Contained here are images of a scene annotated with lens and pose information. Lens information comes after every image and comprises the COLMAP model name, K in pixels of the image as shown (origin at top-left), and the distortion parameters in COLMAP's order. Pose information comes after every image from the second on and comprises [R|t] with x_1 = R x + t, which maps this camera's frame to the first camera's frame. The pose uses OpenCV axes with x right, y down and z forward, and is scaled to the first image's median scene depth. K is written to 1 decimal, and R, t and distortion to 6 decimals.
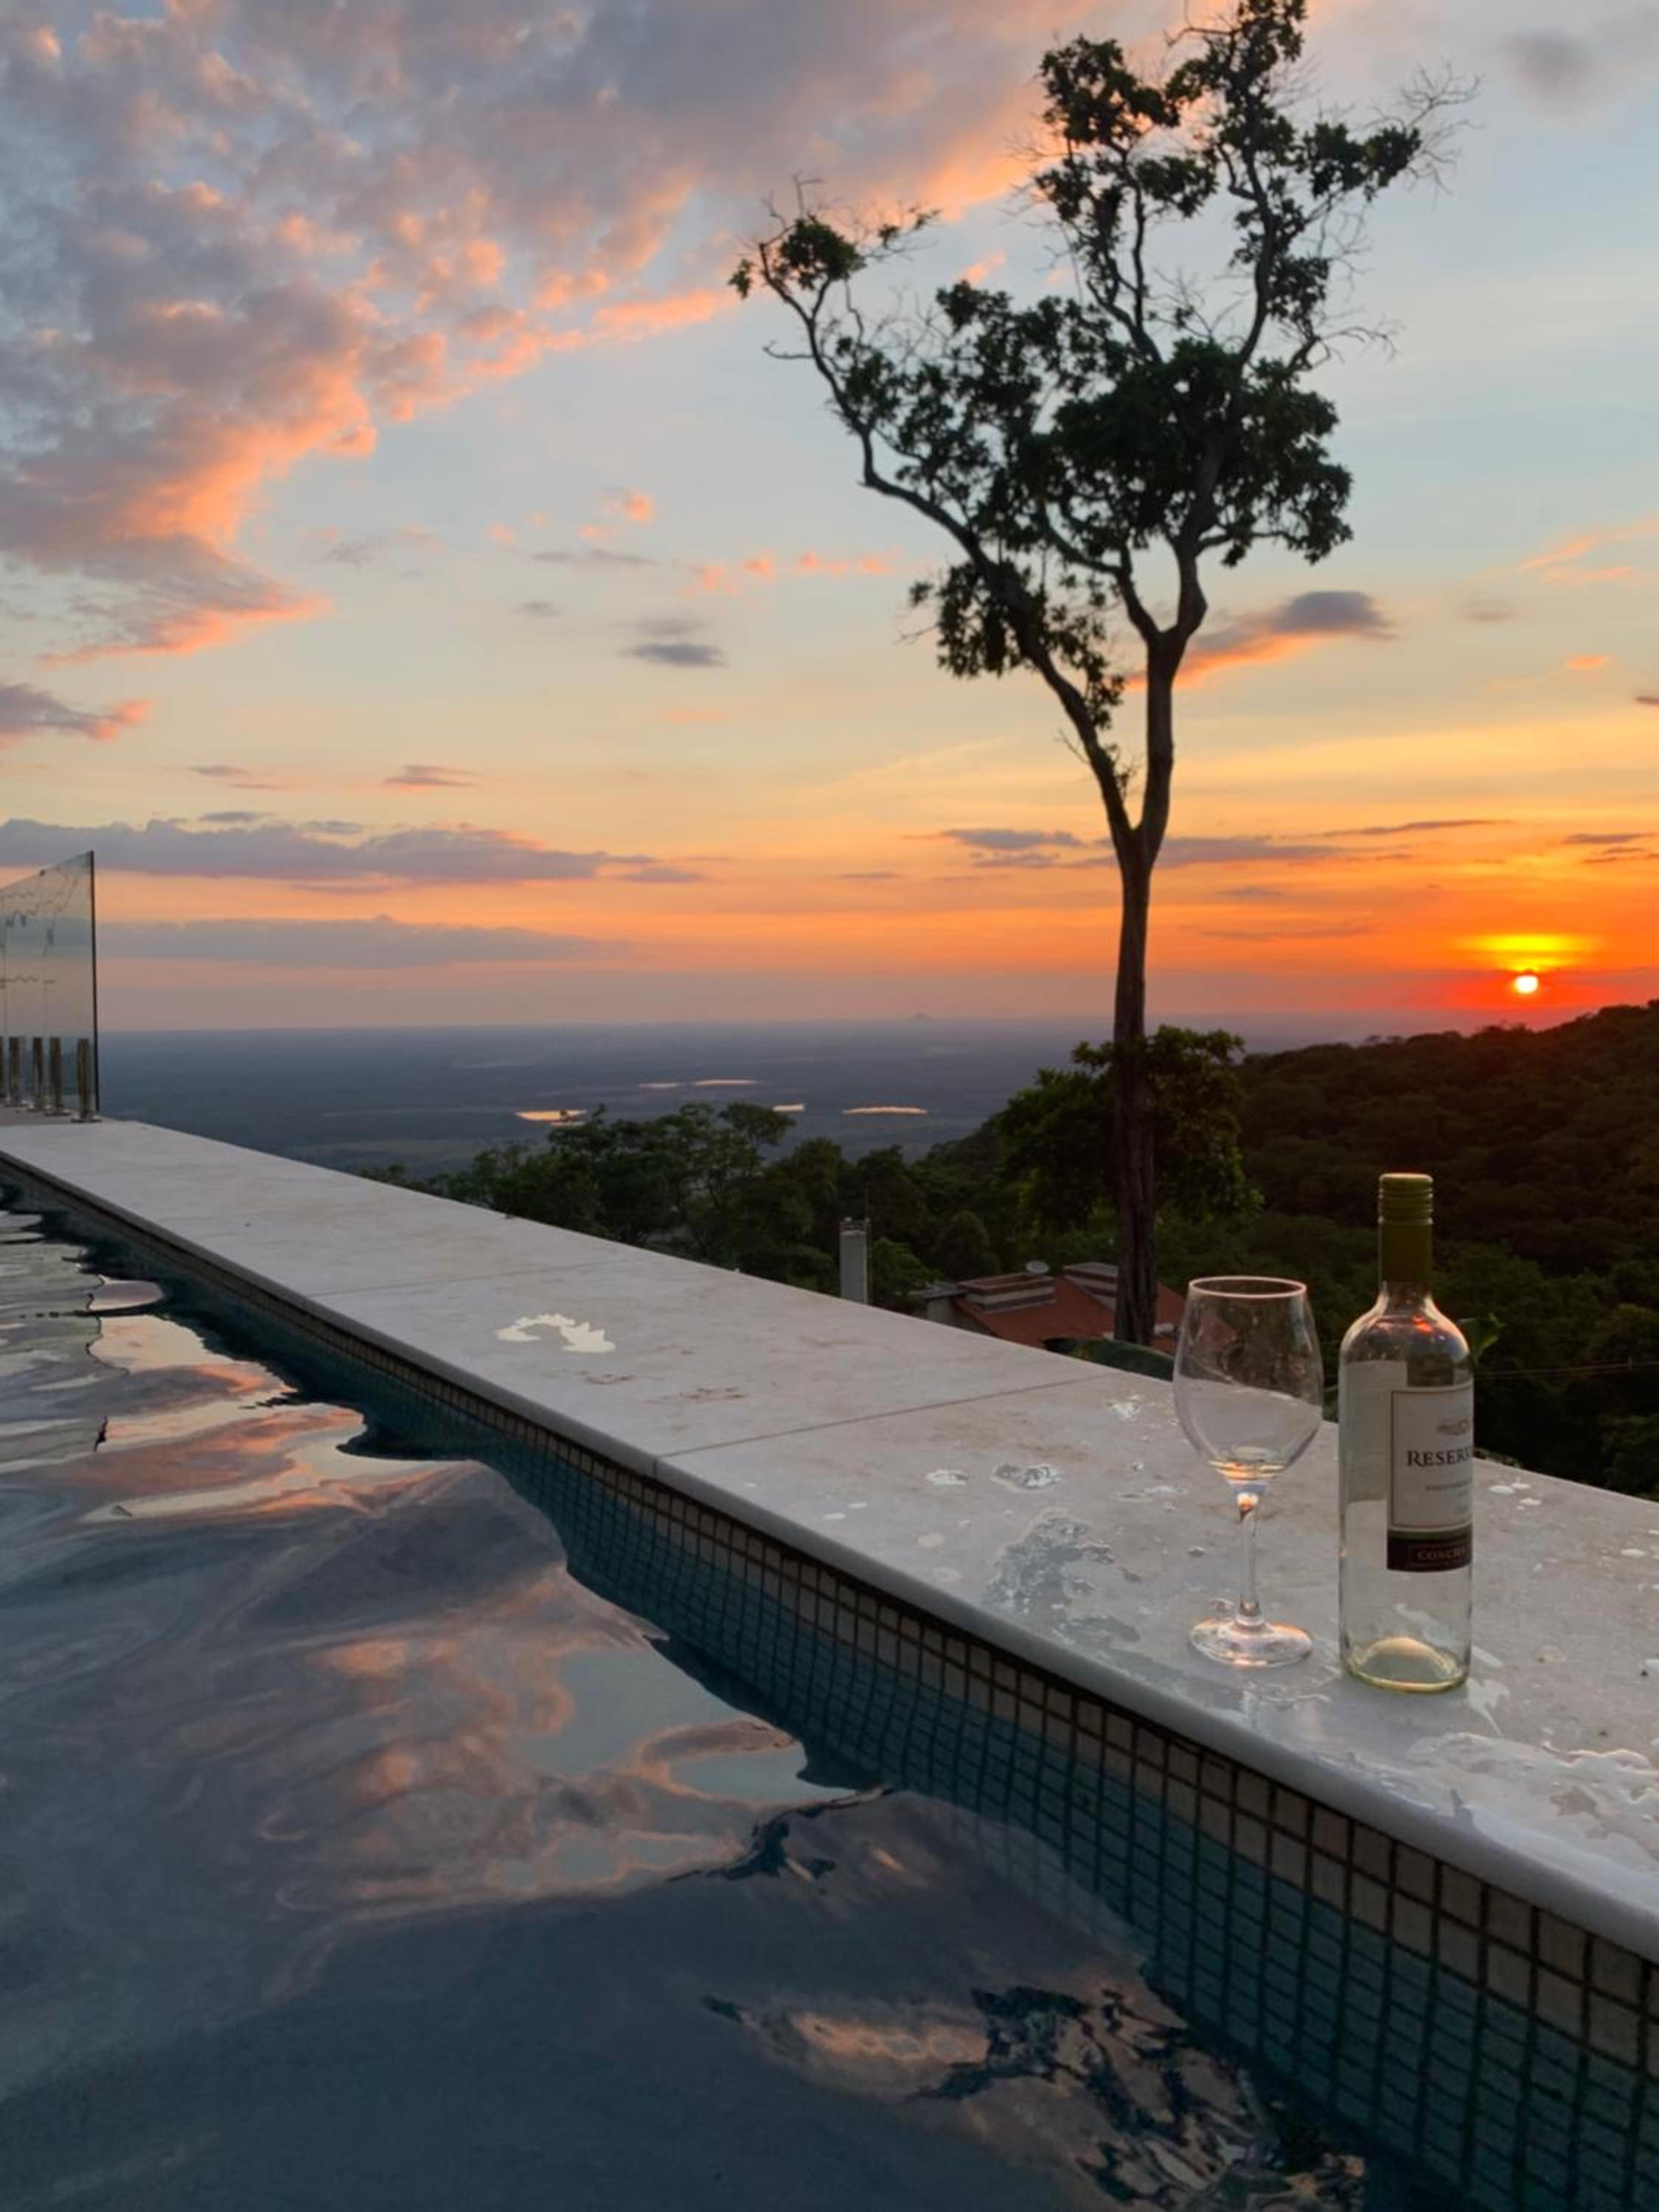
lens RADIAL K [[1688.9, 0, 838.9], [0, 1688.9, 1067.9], [0, 0, 1]] dist [-0.004308, -0.002422]
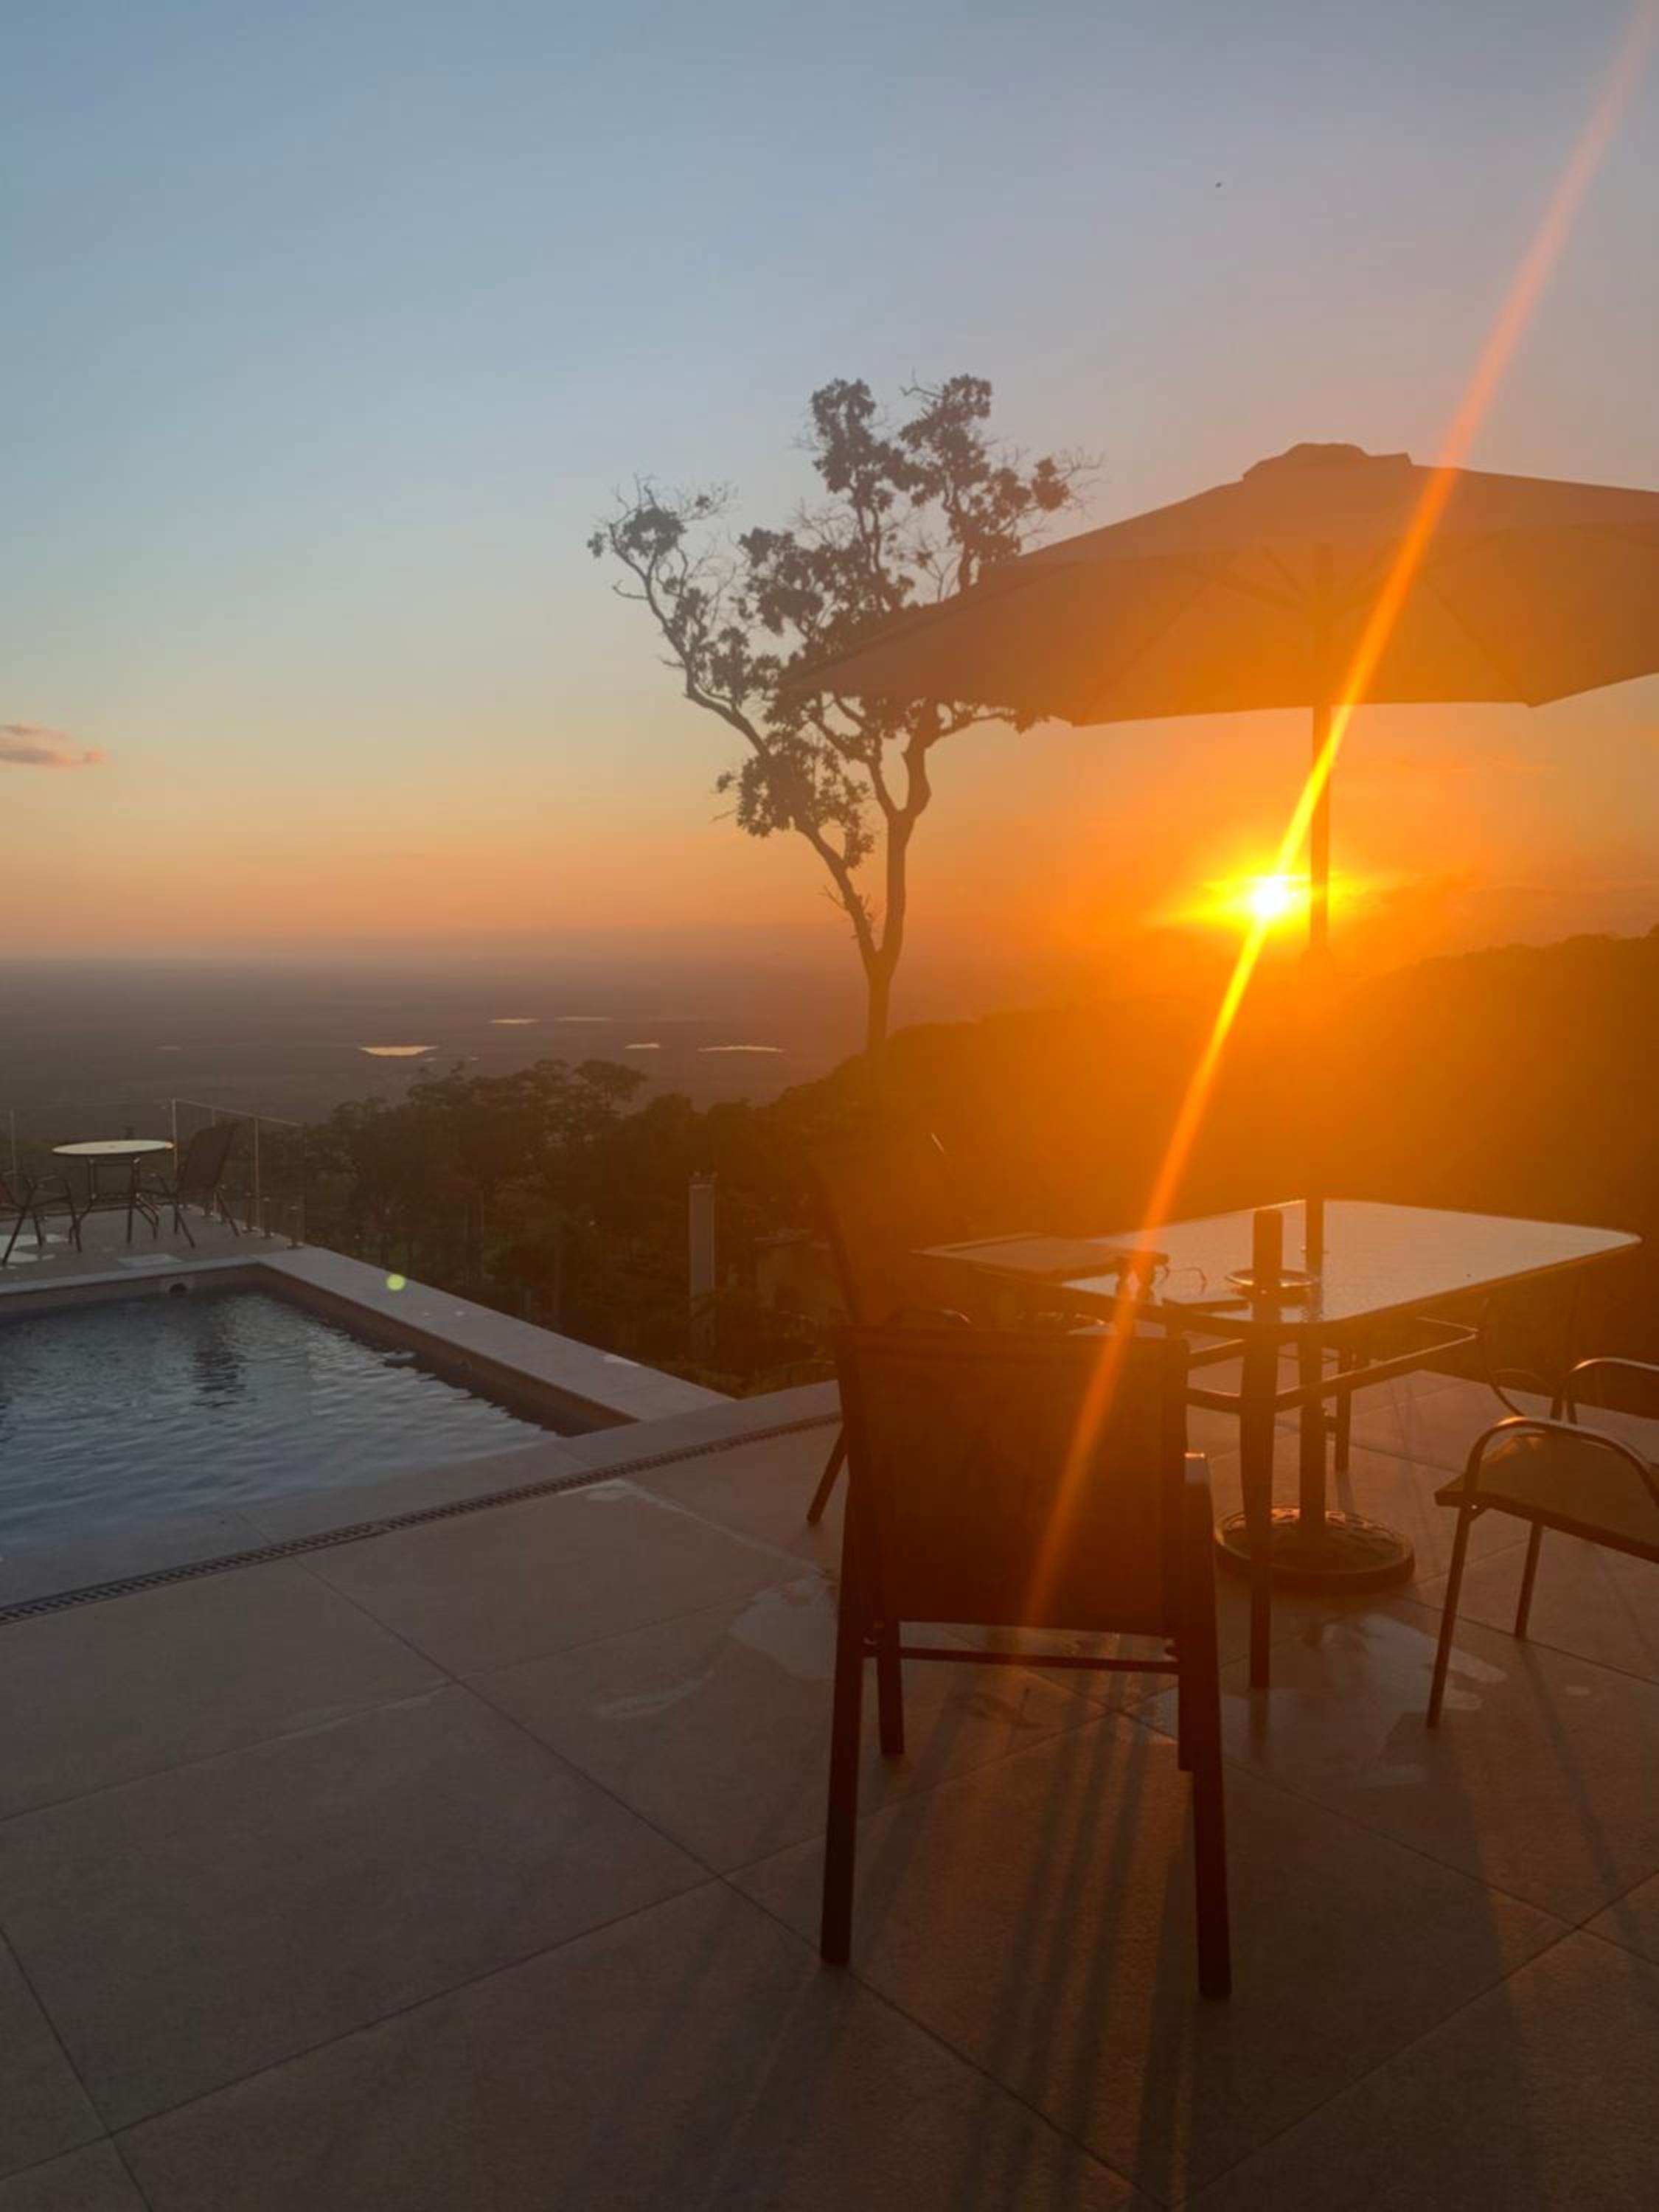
lens RADIAL K [[1709.2, 0, 829.5], [0, 1709.2, 1106.0], [0, 0, 1]] dist [-0.002946, -0.007311]
pose [[0.996915, 0.000262, 0.078491, 0.022094], [-0.004922, 0.998234, 0.059192, -0.093354], [-0.078337, -0.059396, 0.995156, -0.417132]]
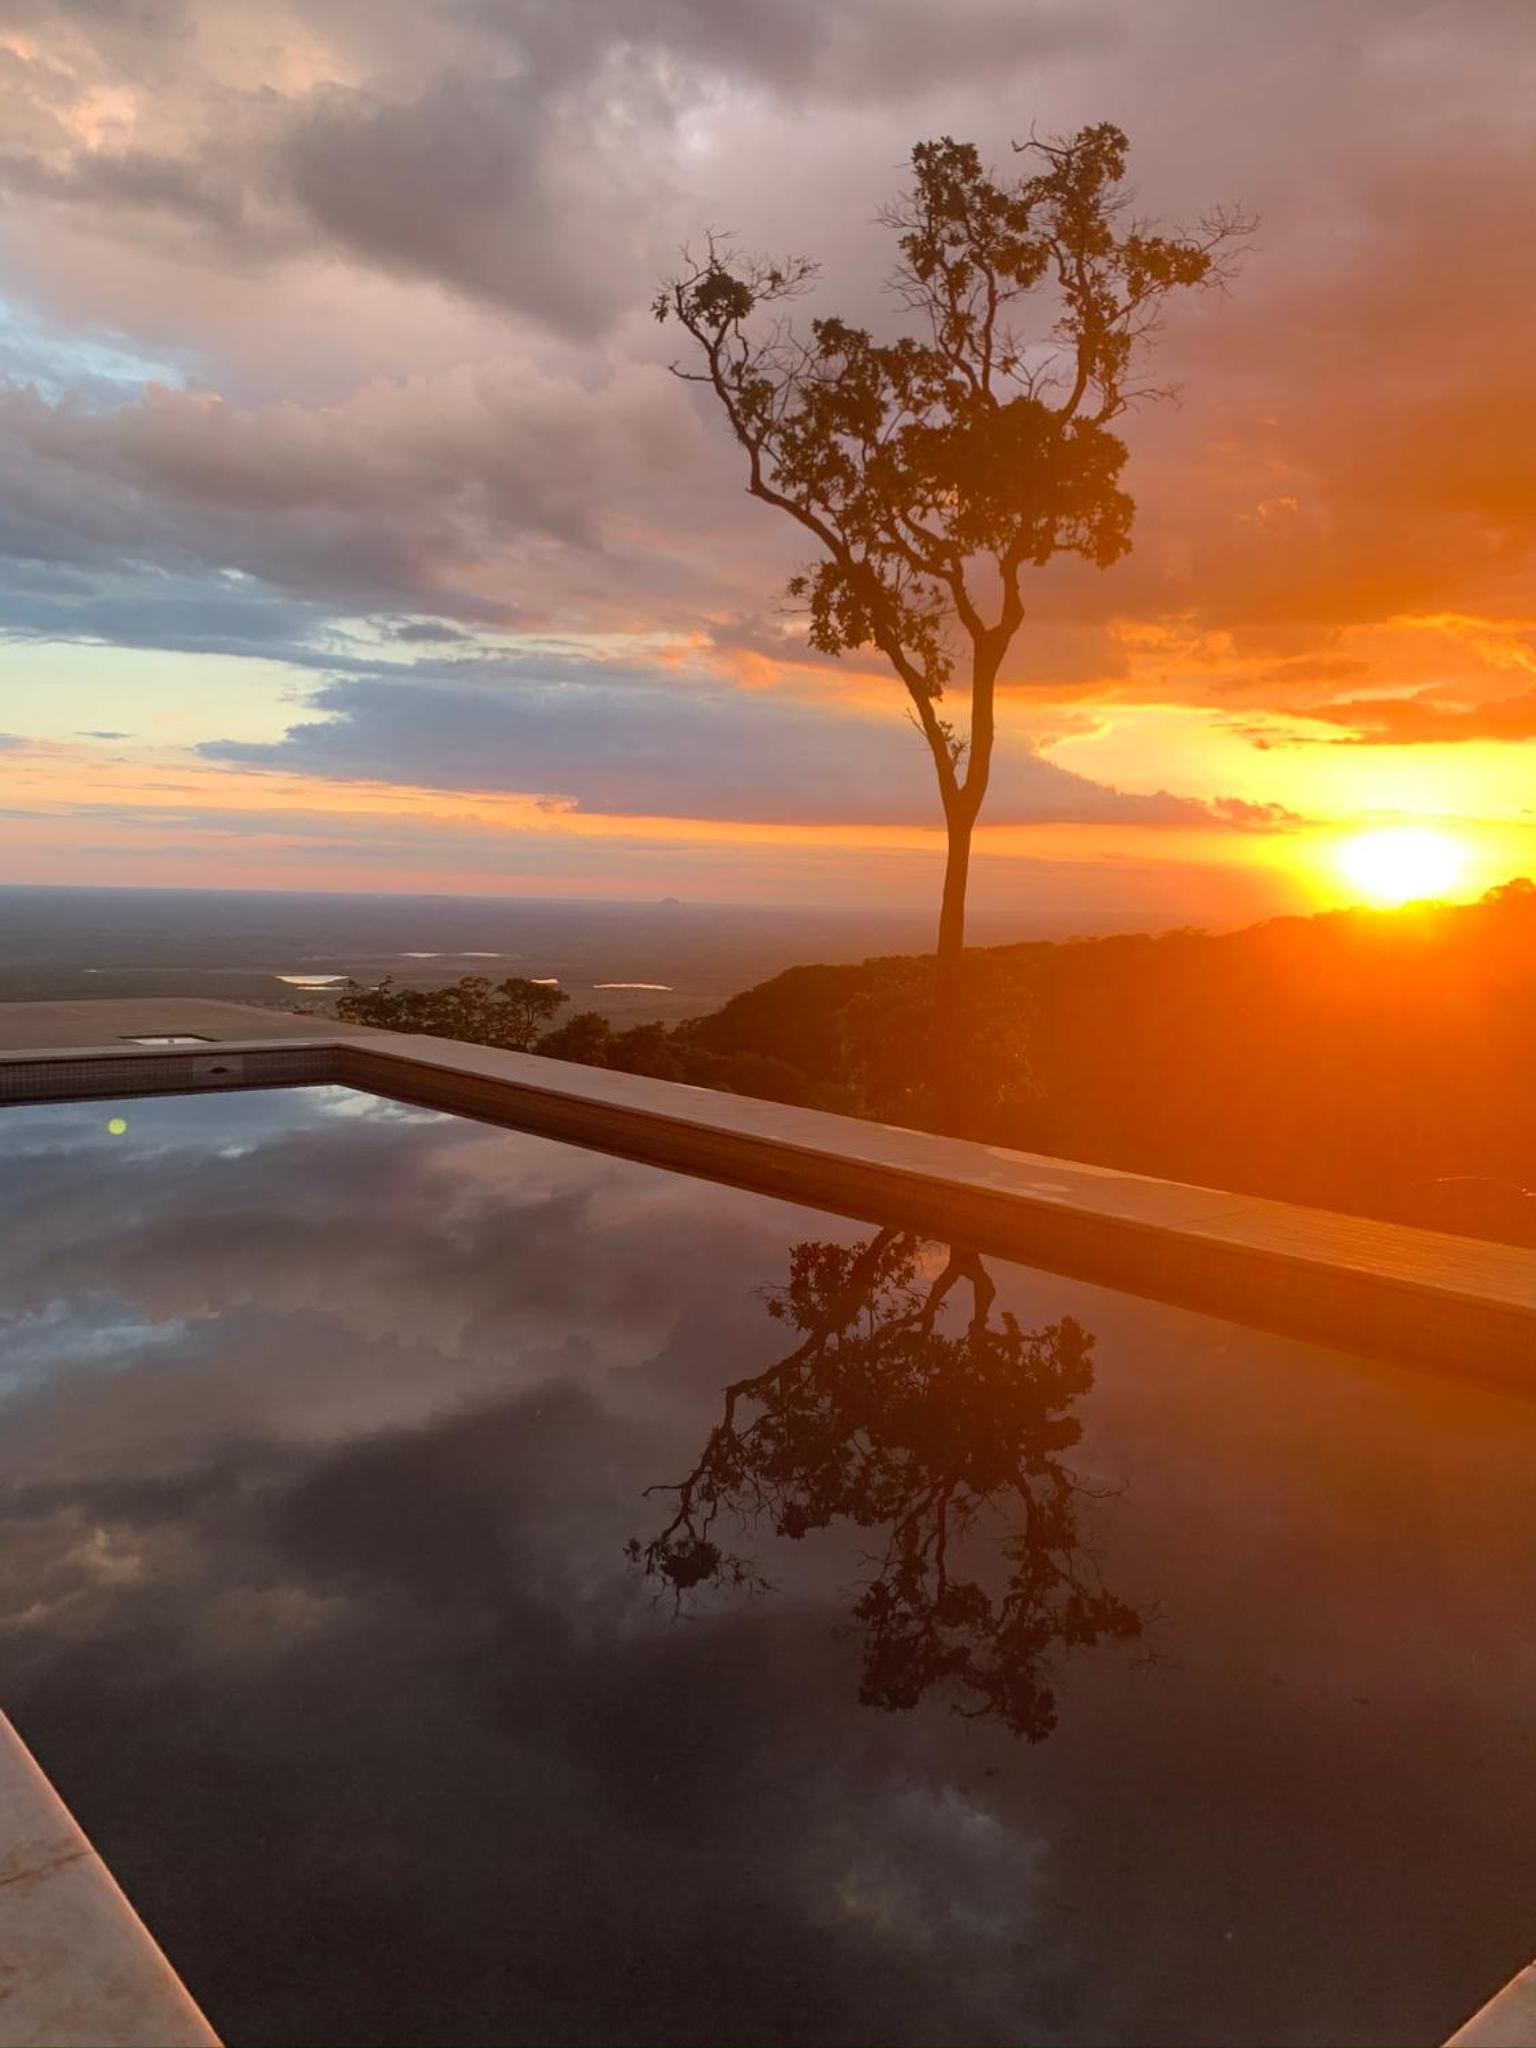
lens RADIAL K [[1582.5, 0, 768.0], [0, 1582.5, 1024.0], [0, 0, 1]] dist [-0.002946, -0.007311]
pose [[0.993070, 0.033445, 0.112661, -0.087771], [-0.038811, 0.998197, 0.045776, -0.016273], [-0.110927, -0.049831, 0.992578, -0.147070]]
